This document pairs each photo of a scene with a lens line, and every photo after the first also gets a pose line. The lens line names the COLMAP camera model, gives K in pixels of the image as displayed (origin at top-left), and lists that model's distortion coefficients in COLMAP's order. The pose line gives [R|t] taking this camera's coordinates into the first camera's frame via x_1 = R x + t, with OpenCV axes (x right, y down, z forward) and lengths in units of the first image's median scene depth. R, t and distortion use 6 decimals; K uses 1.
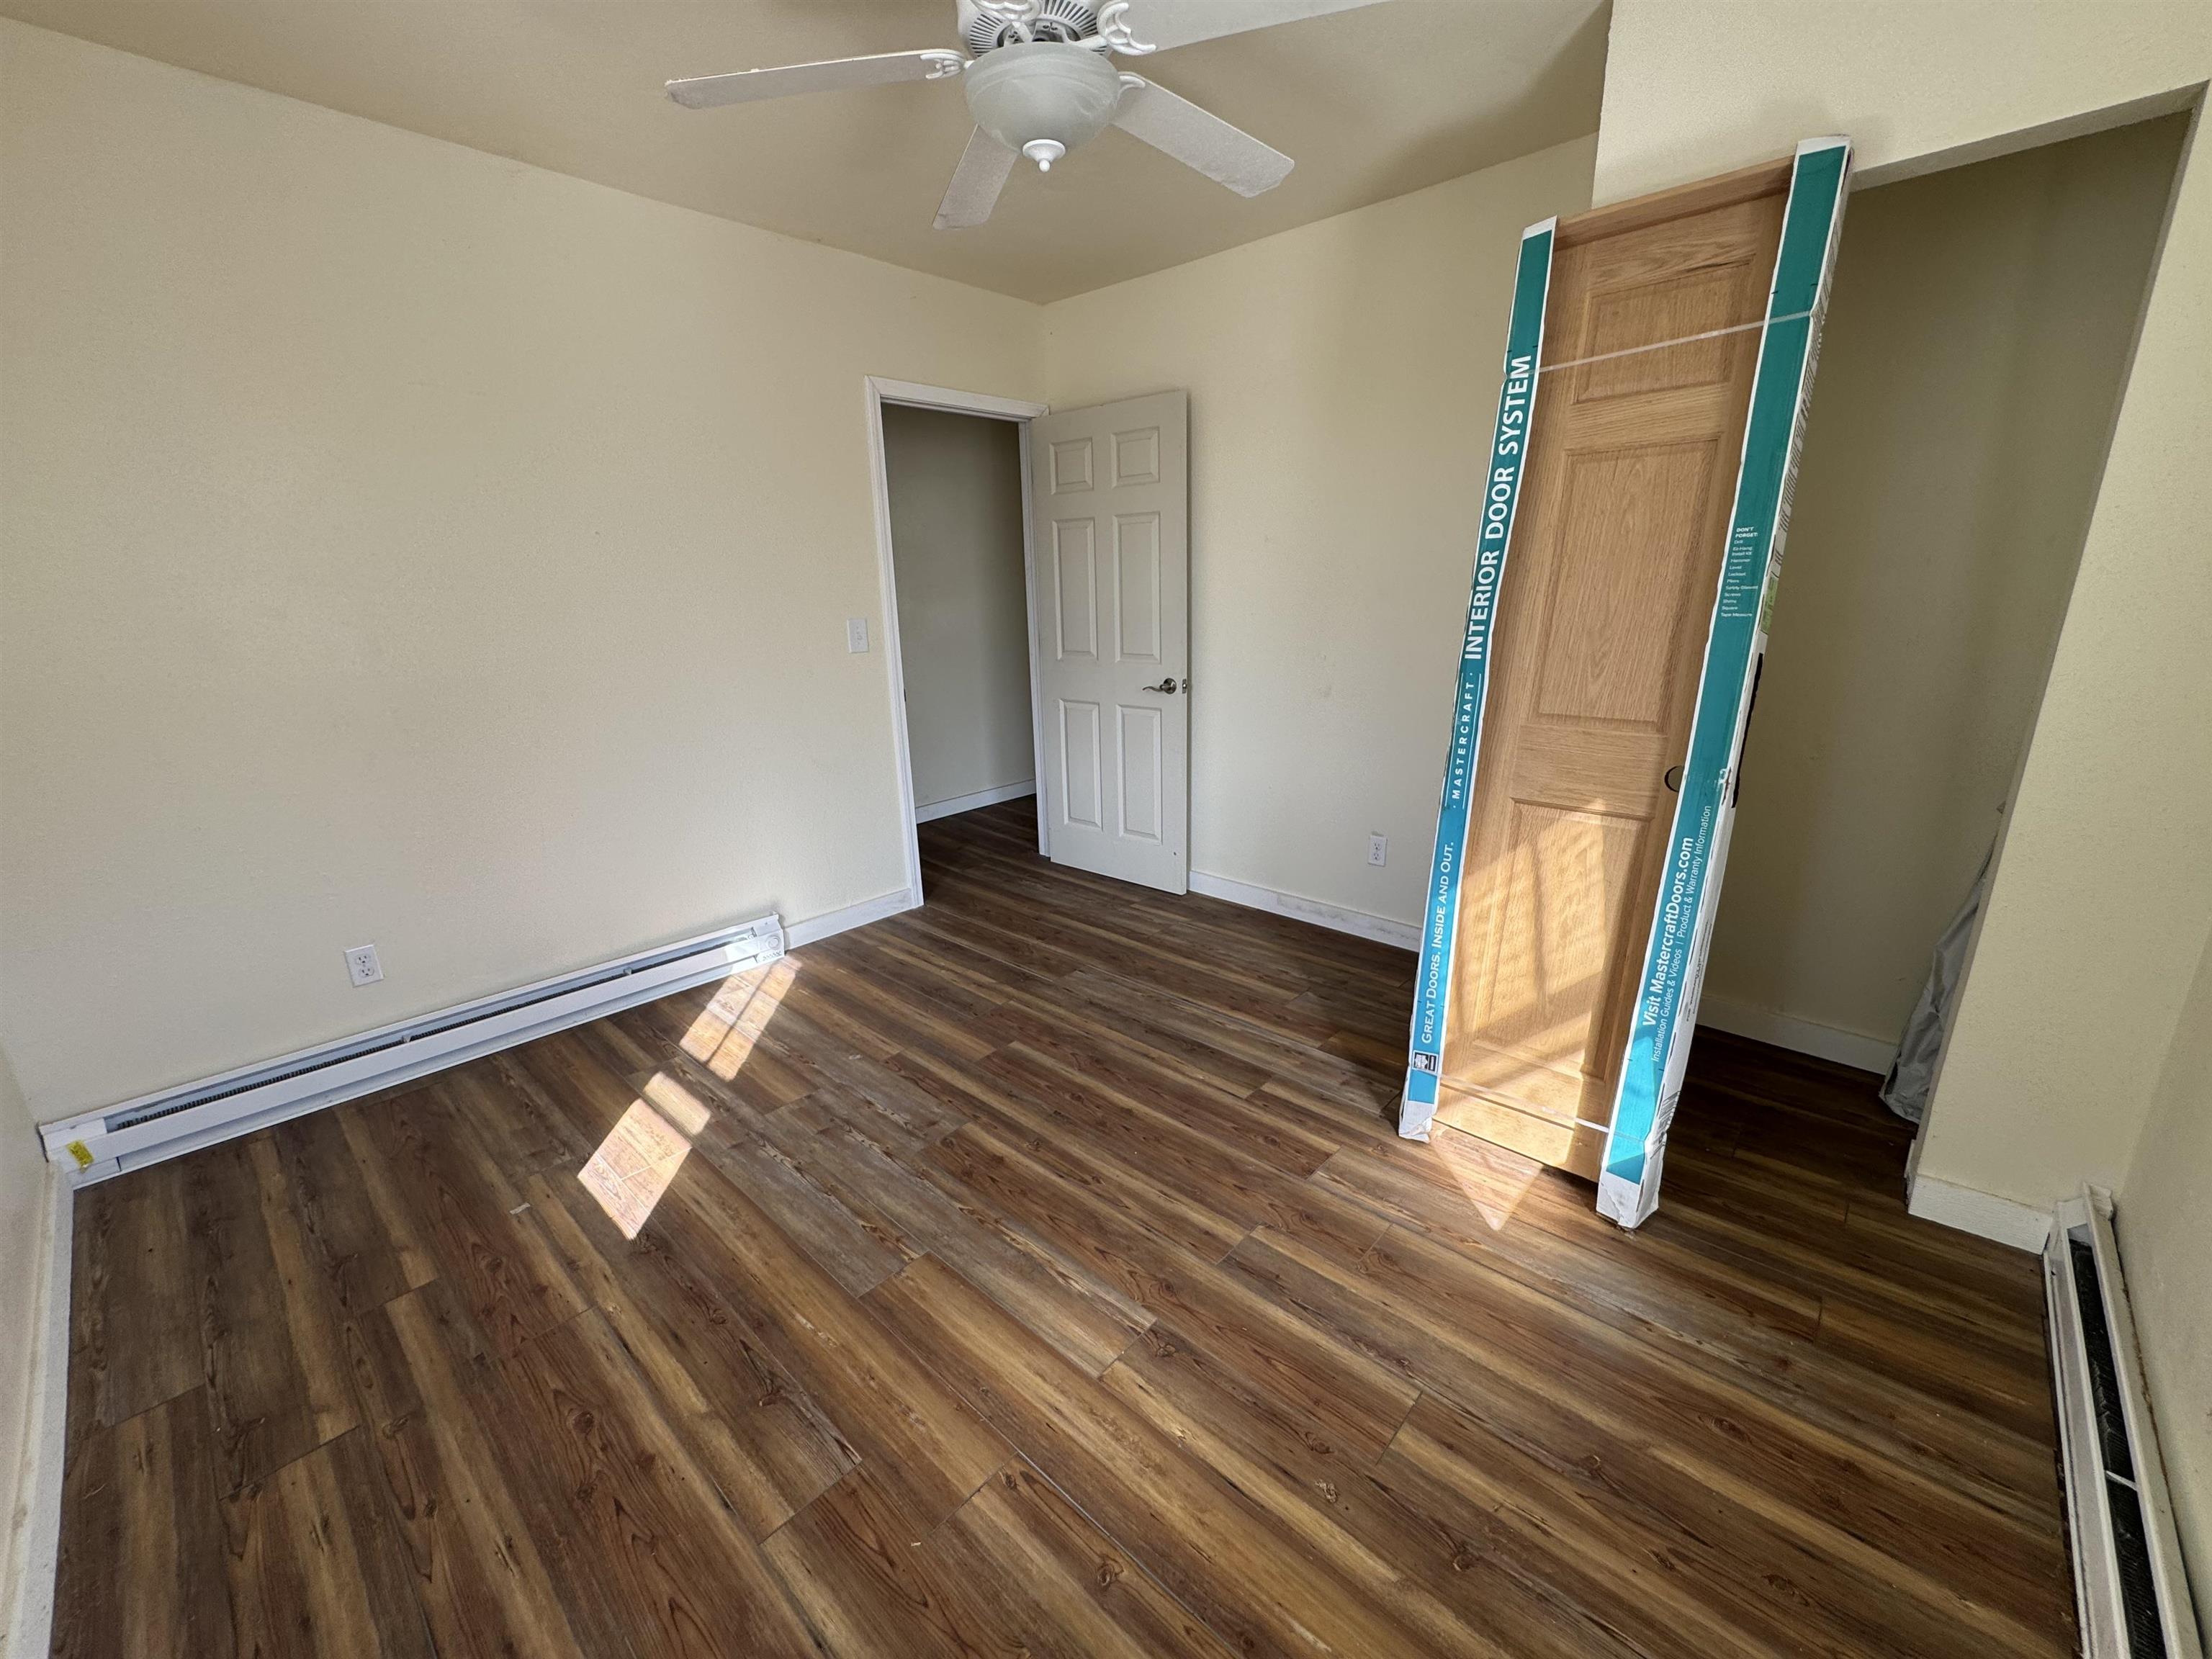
lens RADIAL K [[886.4, 0, 1106.0], [0, 886.4, 829.5], [0, 0, 1]] dist [-0.001425, 0.000375]
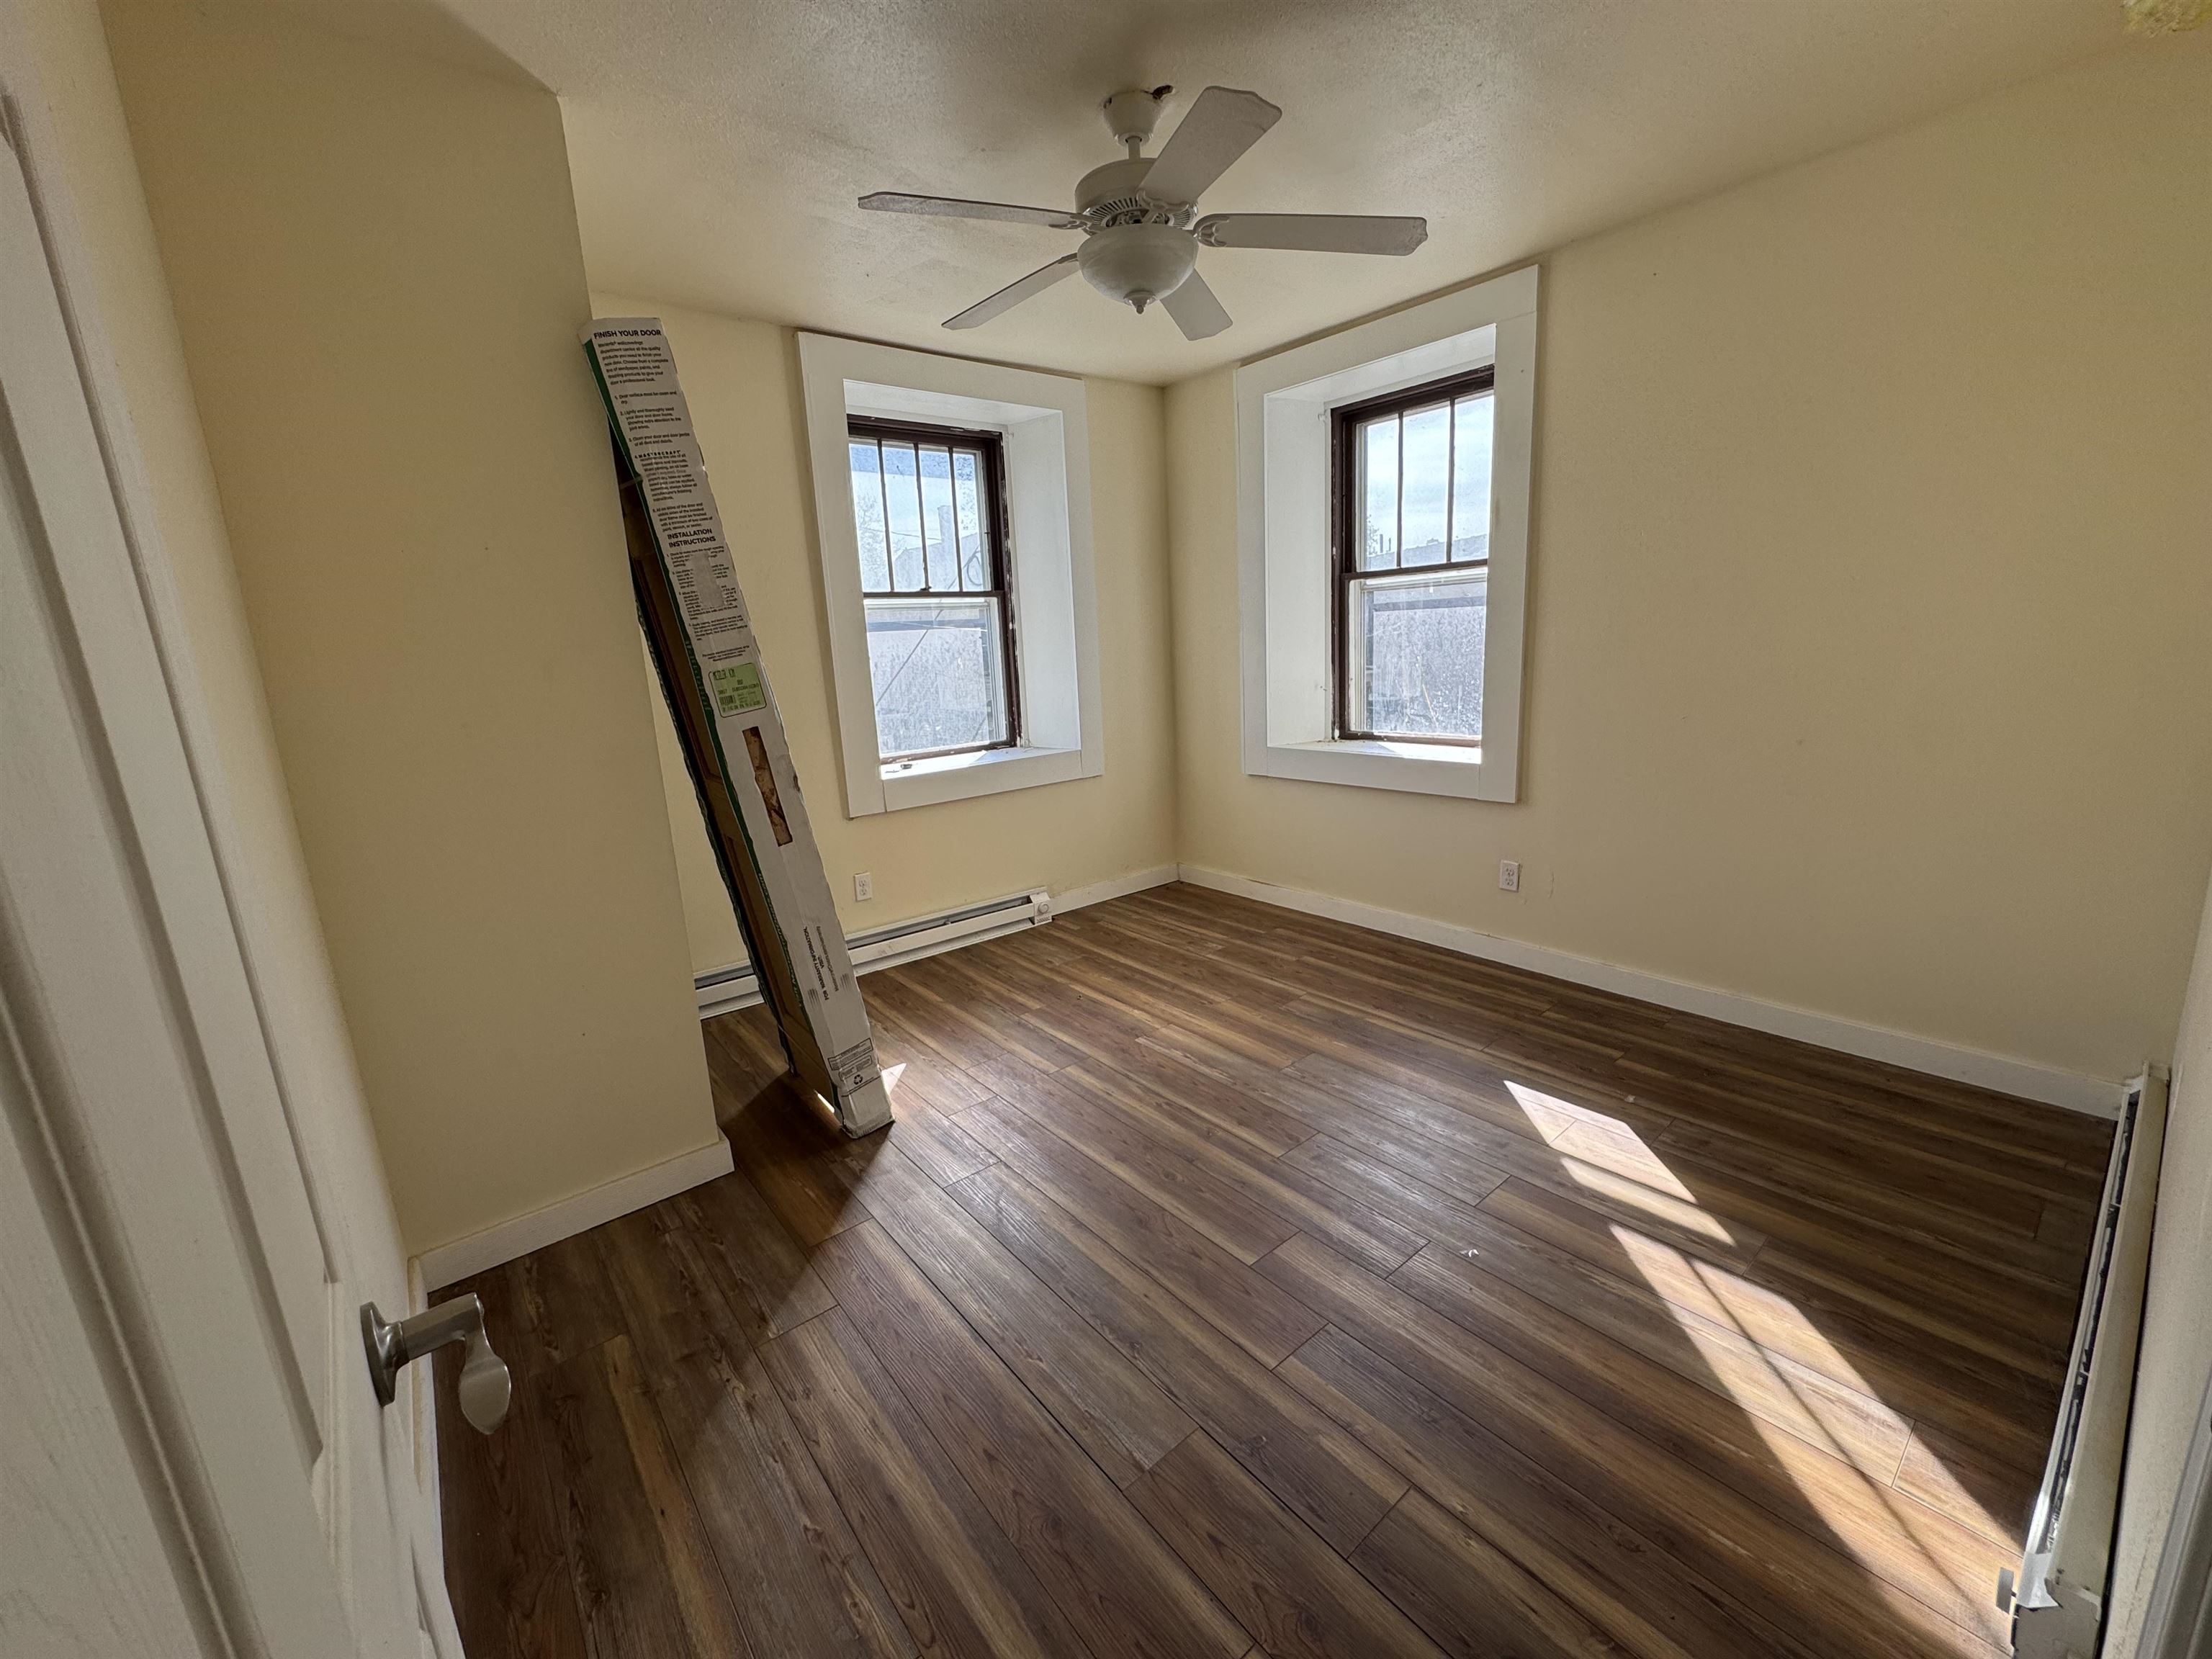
lens RADIAL K [[886.4, 0, 1106.0], [0, 886.4, 829.5], [0, 0, 1]] dist [-0.001425, 0.000375]
pose [[-0.986688, 0.038921, 0.157899, -0.171870], [0.109708, 0.876027, 0.469618, -0.616545], [-0.120046, 0.480689, -0.868635, 2.199614]]
